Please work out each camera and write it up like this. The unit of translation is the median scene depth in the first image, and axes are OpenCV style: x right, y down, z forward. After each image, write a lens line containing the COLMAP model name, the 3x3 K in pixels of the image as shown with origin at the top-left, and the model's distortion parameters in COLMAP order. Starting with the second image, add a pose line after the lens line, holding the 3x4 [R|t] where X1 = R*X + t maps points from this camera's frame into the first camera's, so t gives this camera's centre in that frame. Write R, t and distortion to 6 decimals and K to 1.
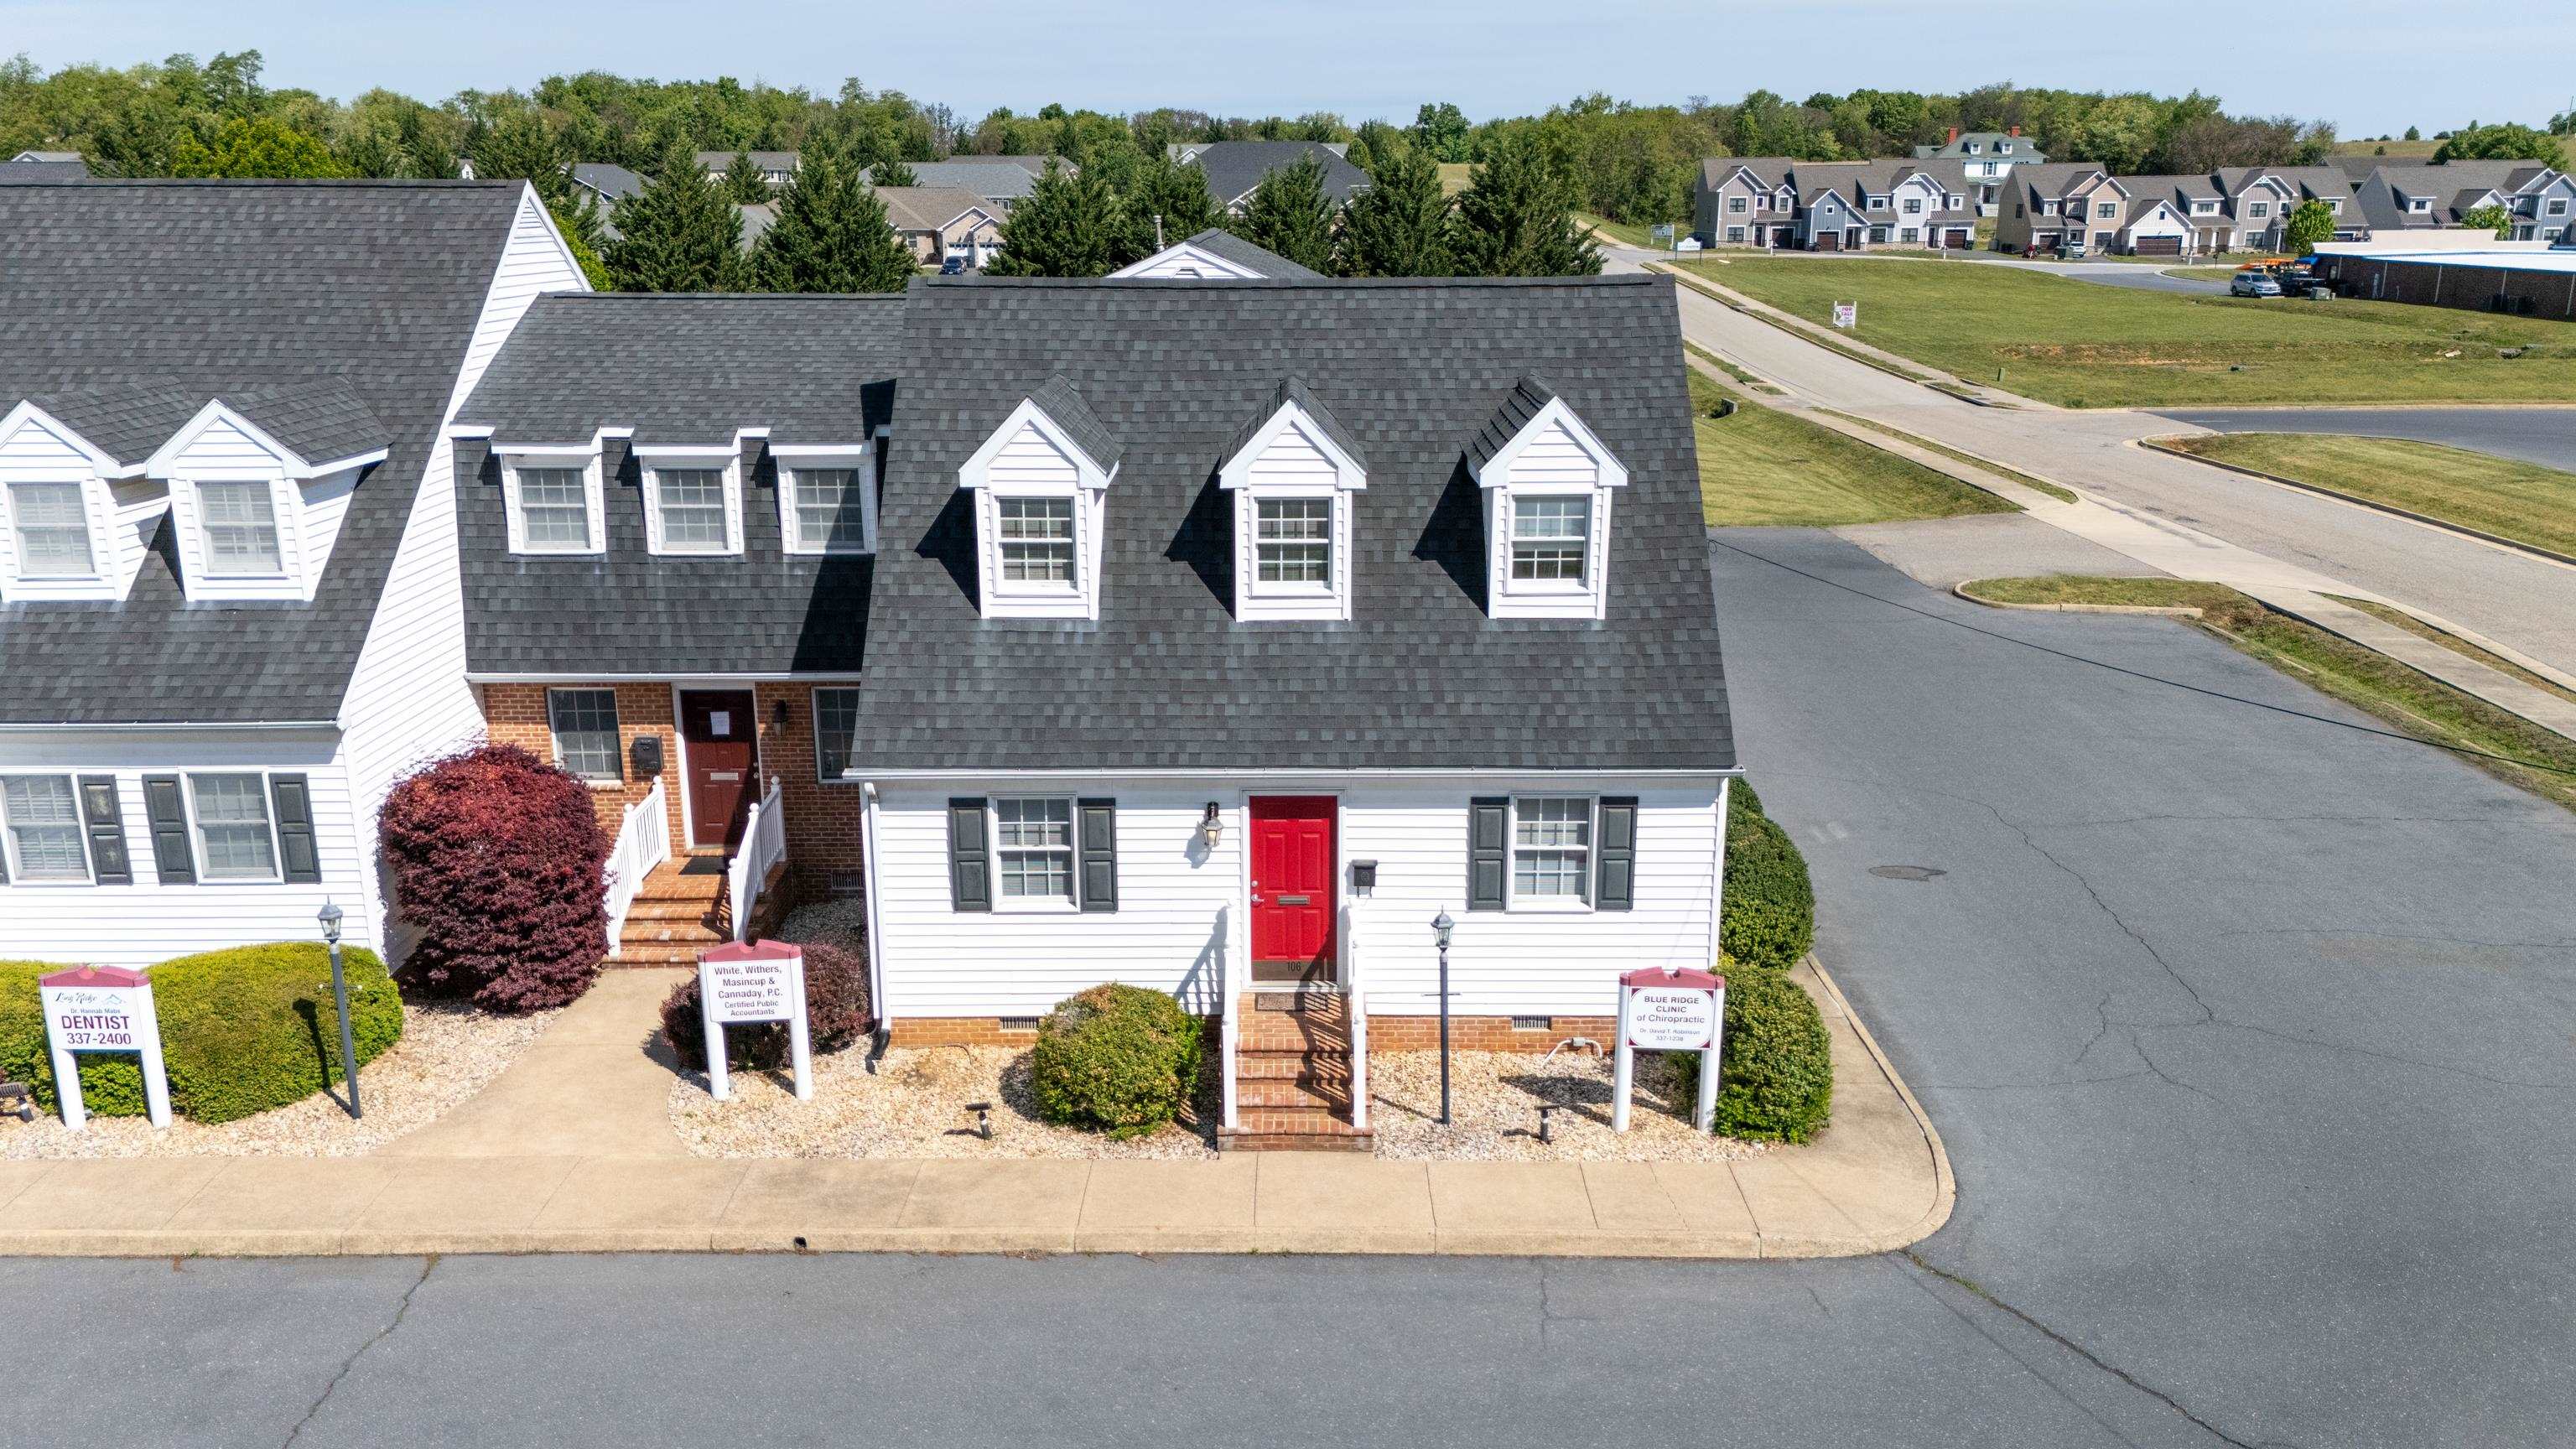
lens RADIAL K [[1902.6, 0, 1288.0], [0, 1902.6, 724.5], [0, 0, 1]] dist [0.060725, -0.037723]
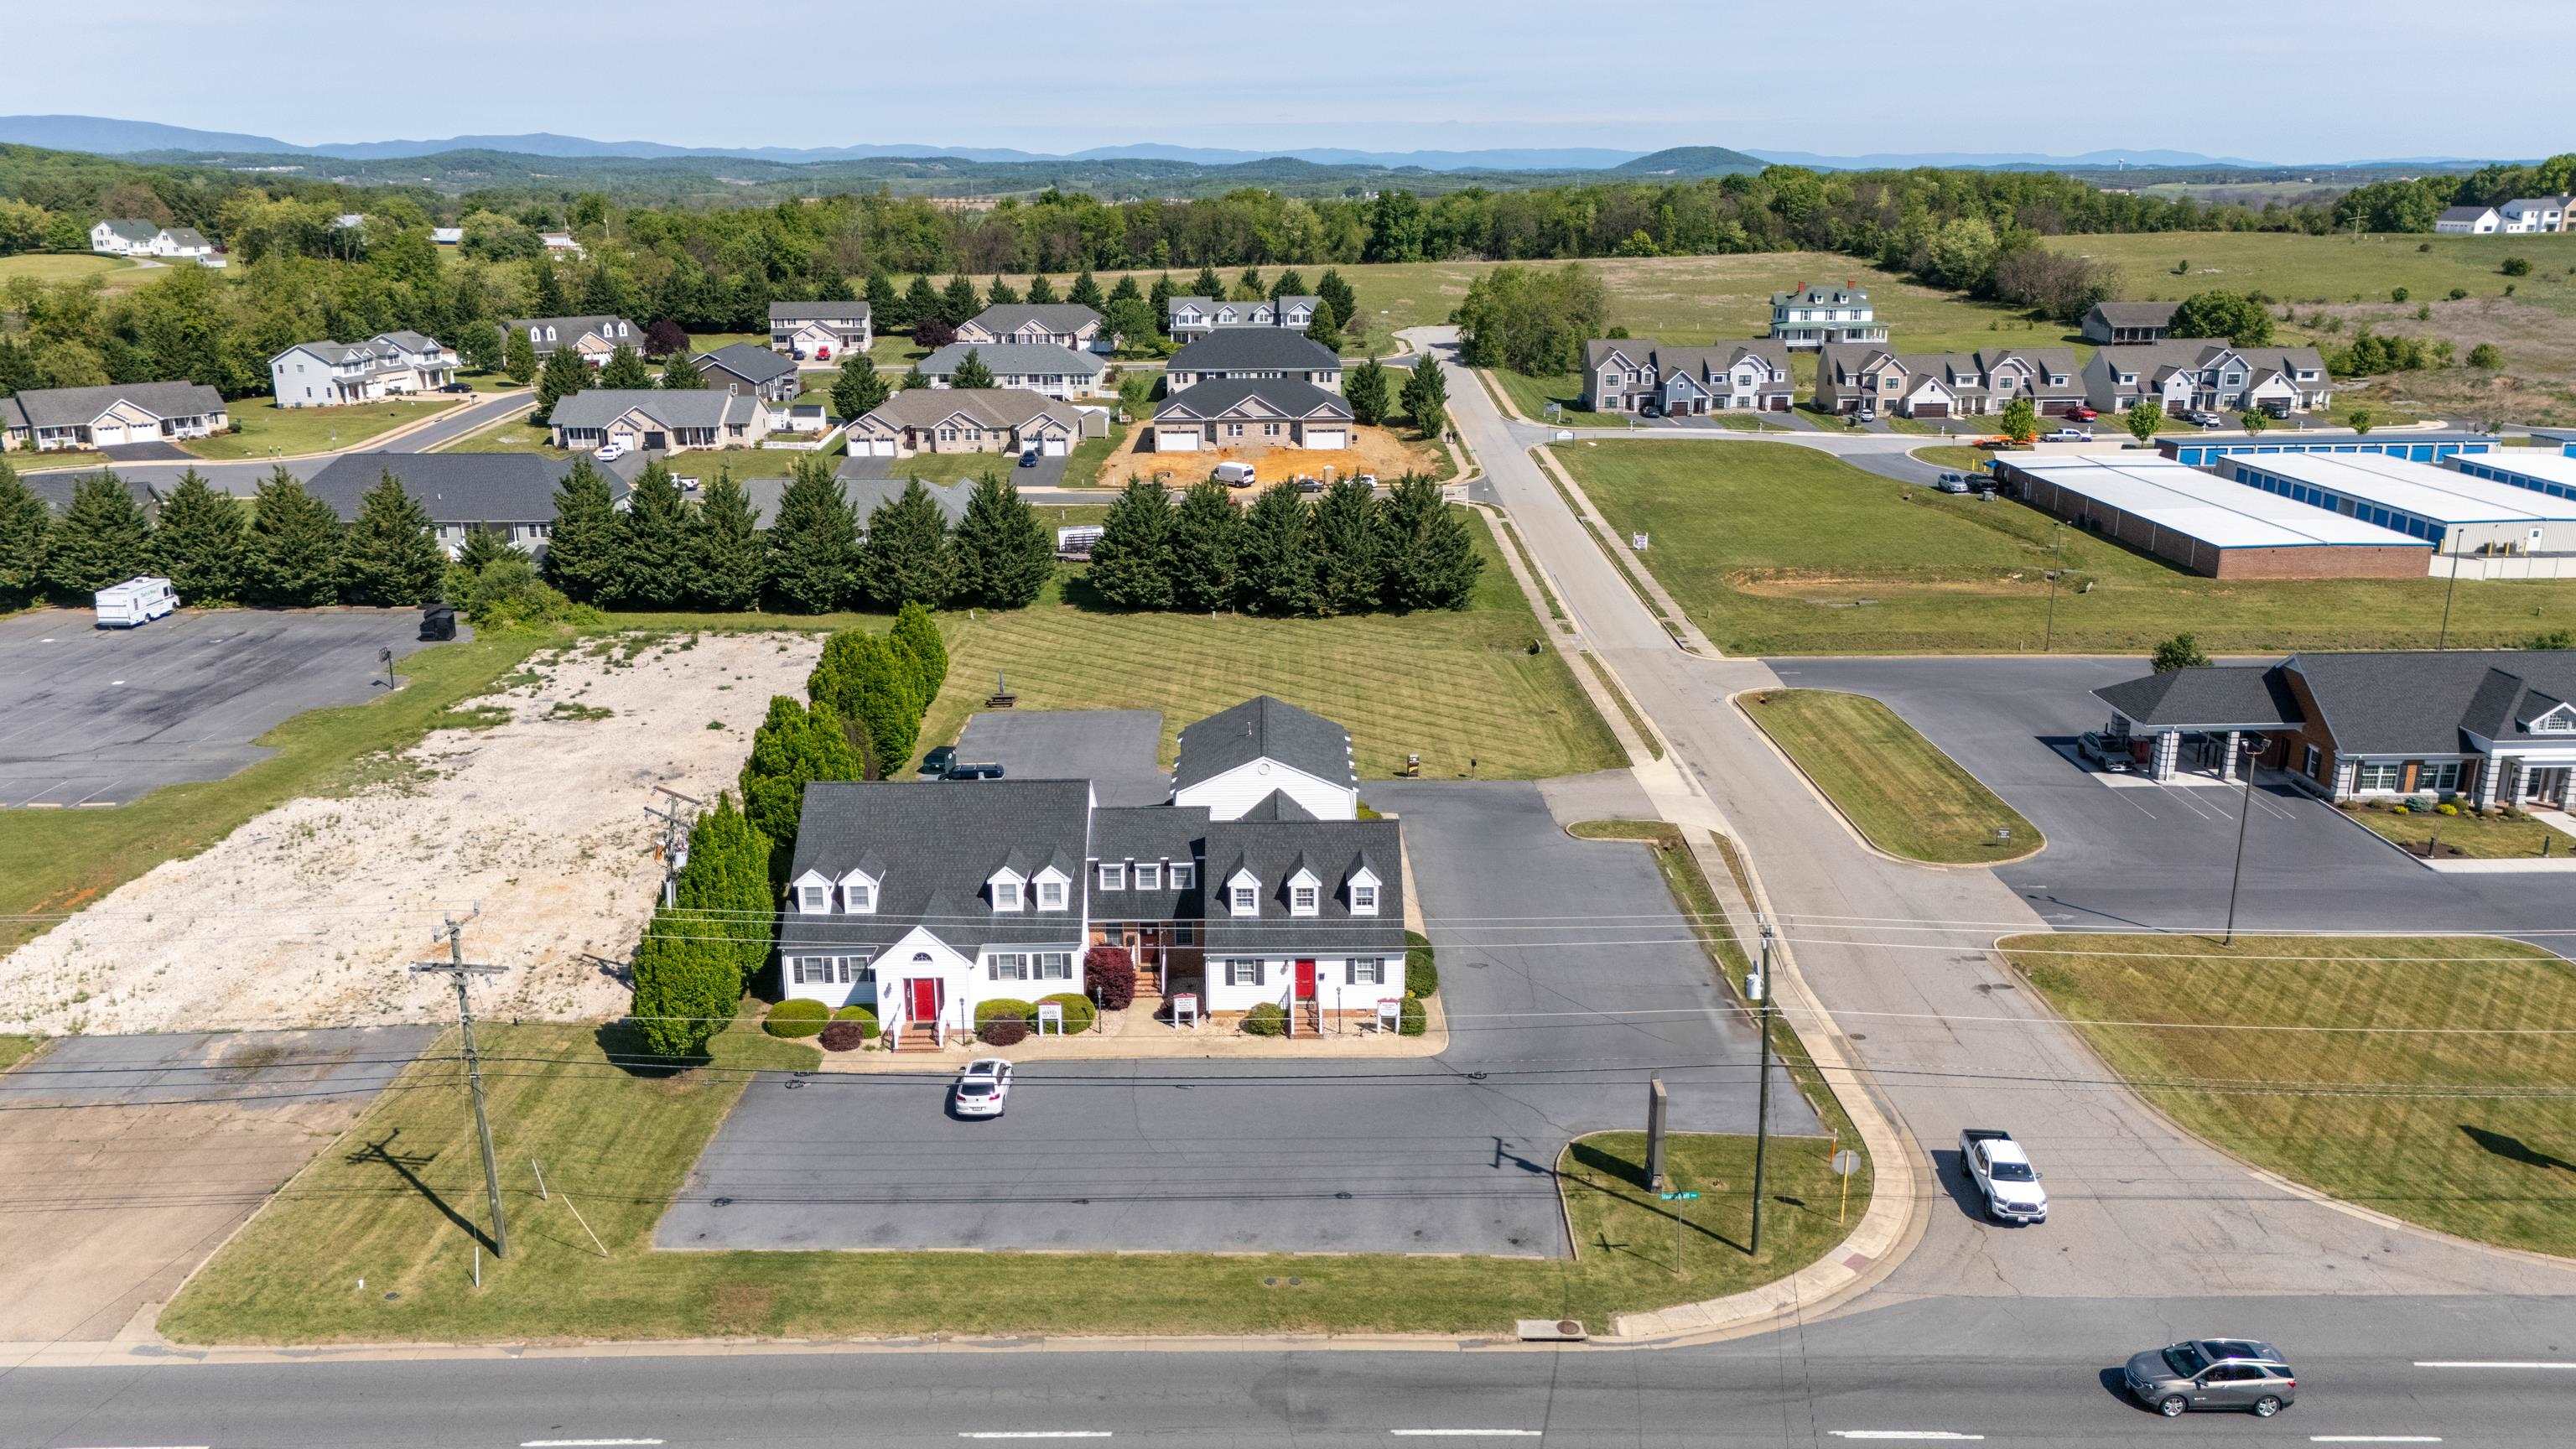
lens RADIAL K [[1891.3, 0, 1288.0], [0, 1891.3, 724.5], [0, 0, 1]] dist [0.083197, -0.085421]
pose [[0.999858, -0.006171, 0.015699, -0.096505], [0.006031, 0.999942, 0.008948, -0.510391], [-0.015753, -0.008852, 0.999837, -3.156937]]
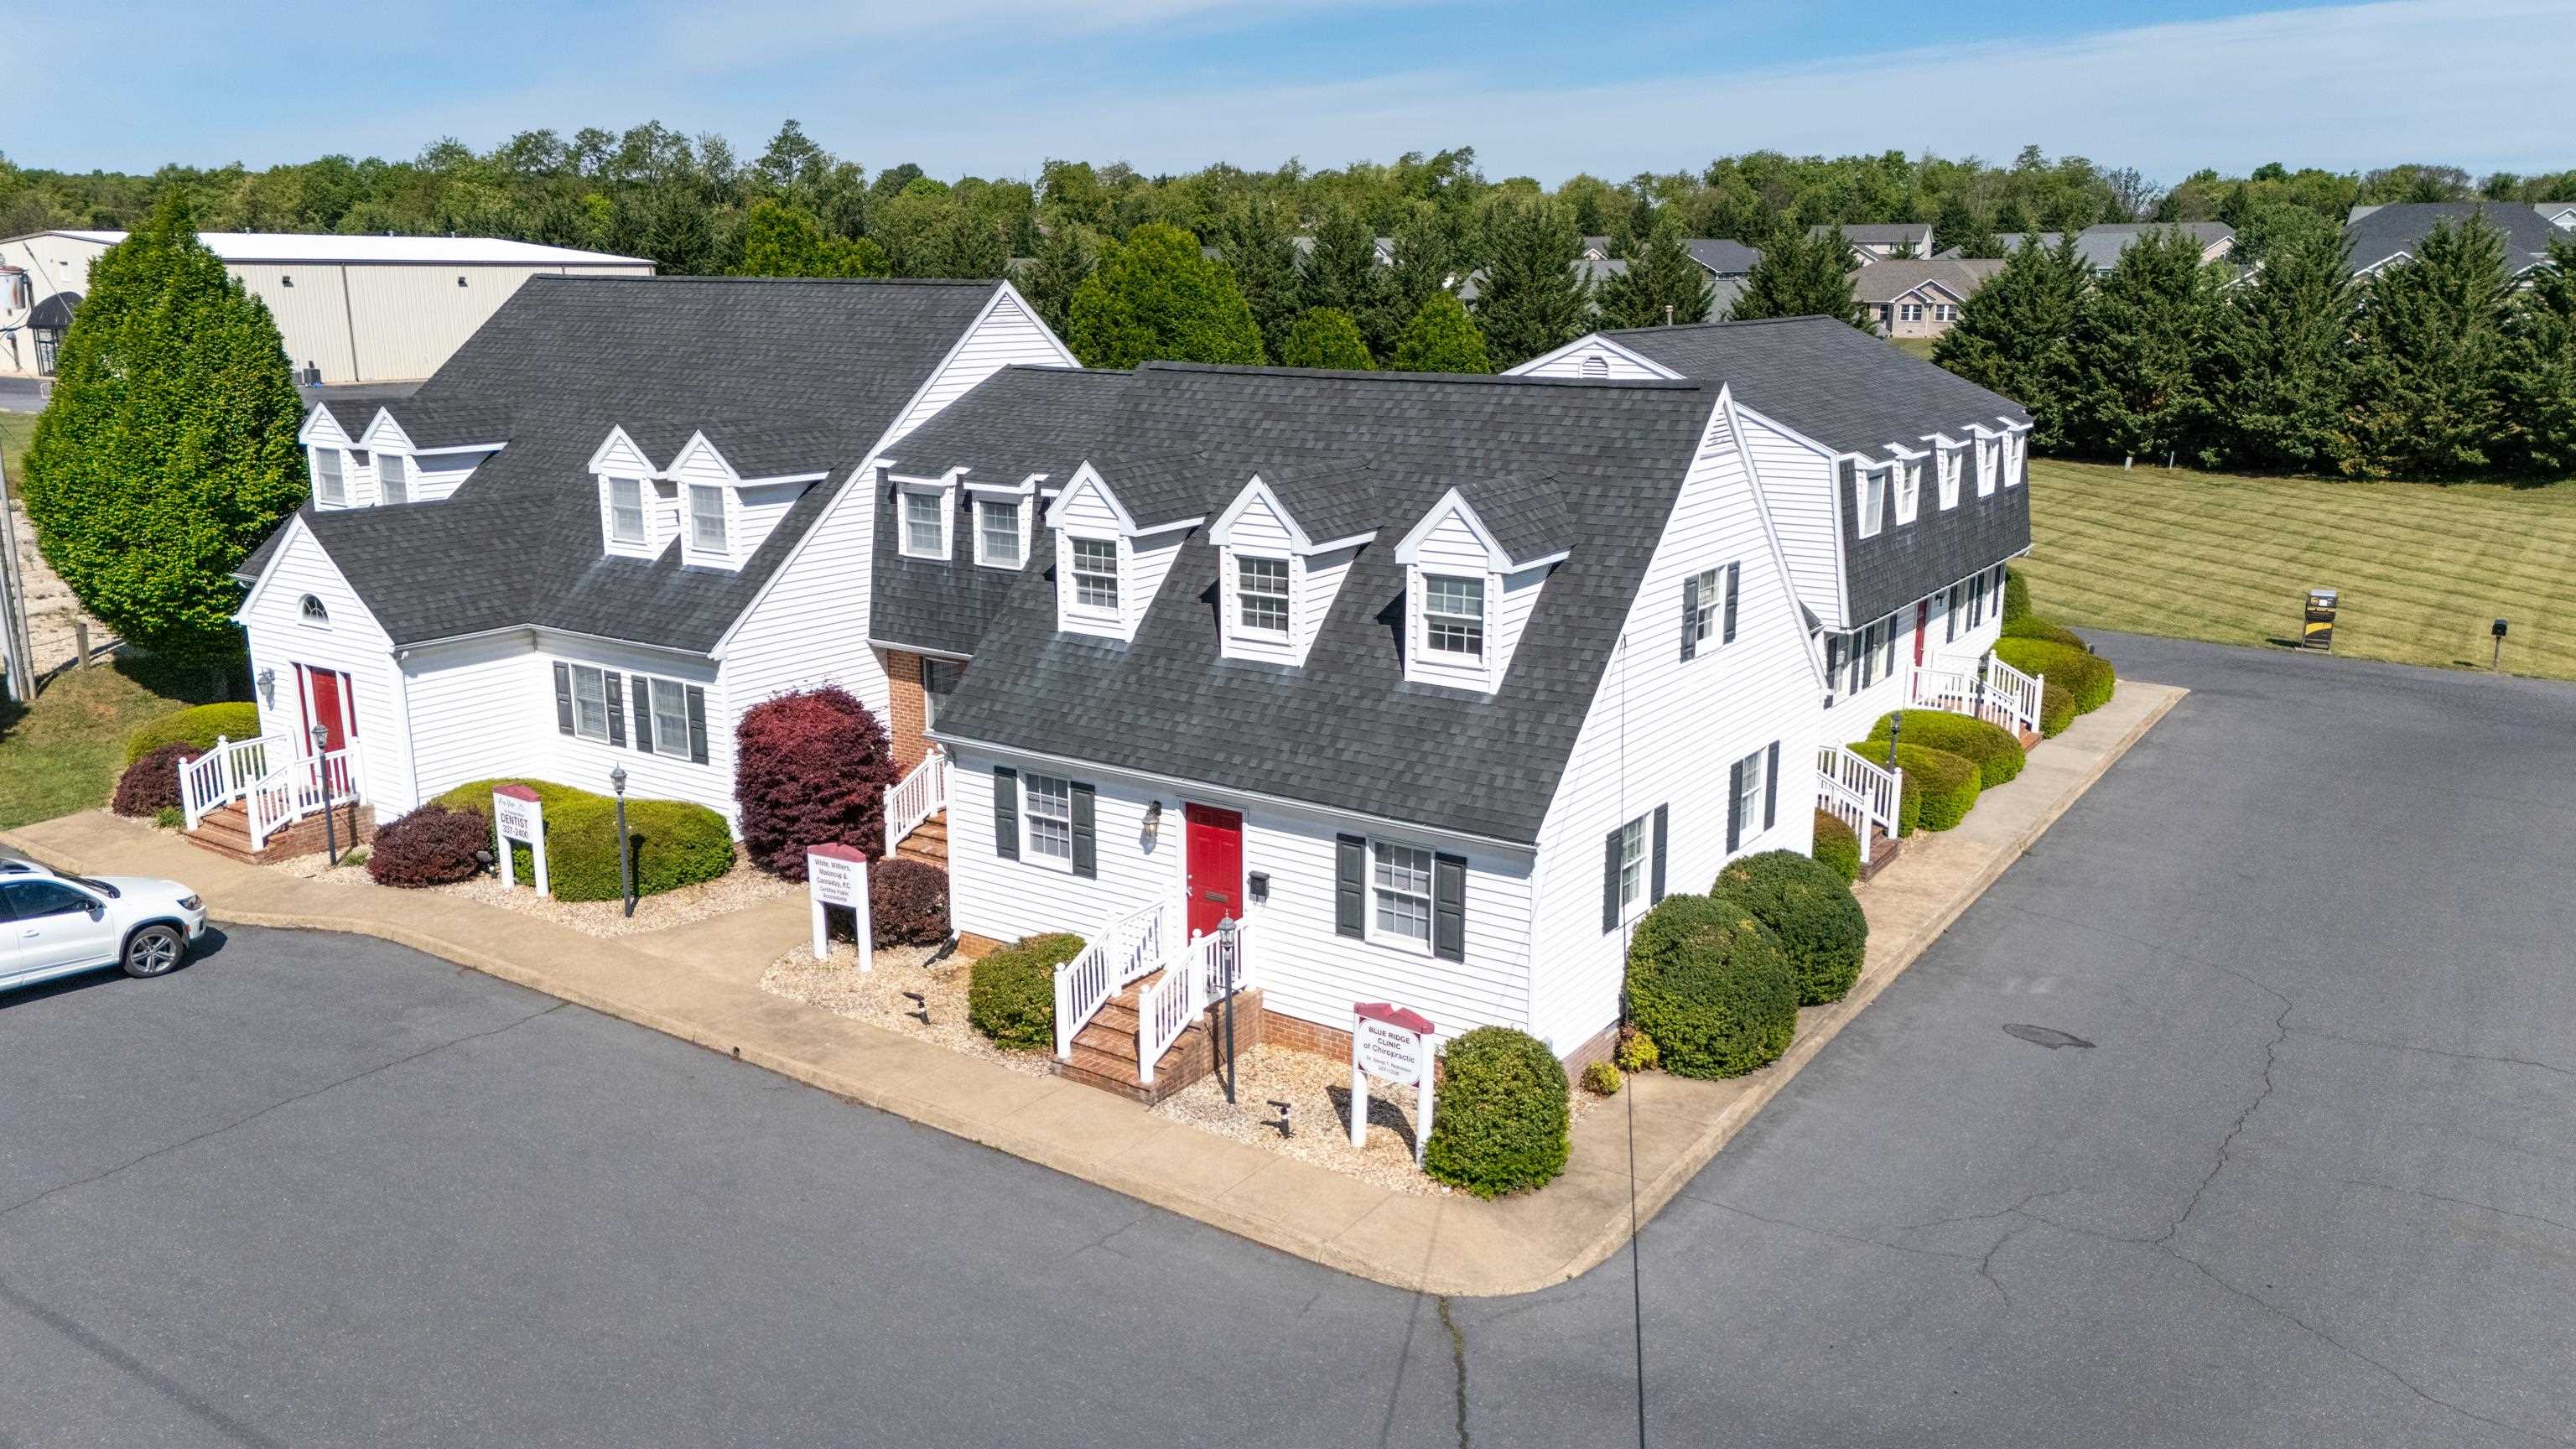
lens RADIAL K [[1891.3, 0, 1288.0], [0, 1891.3, 724.5], [0, 0, 1]] dist [0.083197, -0.085421]
pose [[0.827805, 0.135633, -0.544374, 0.642369], [-0.153291, 0.988095, 0.013087, -0.033793], [0.539668, 0.072614, 0.838741, 0.034874]]
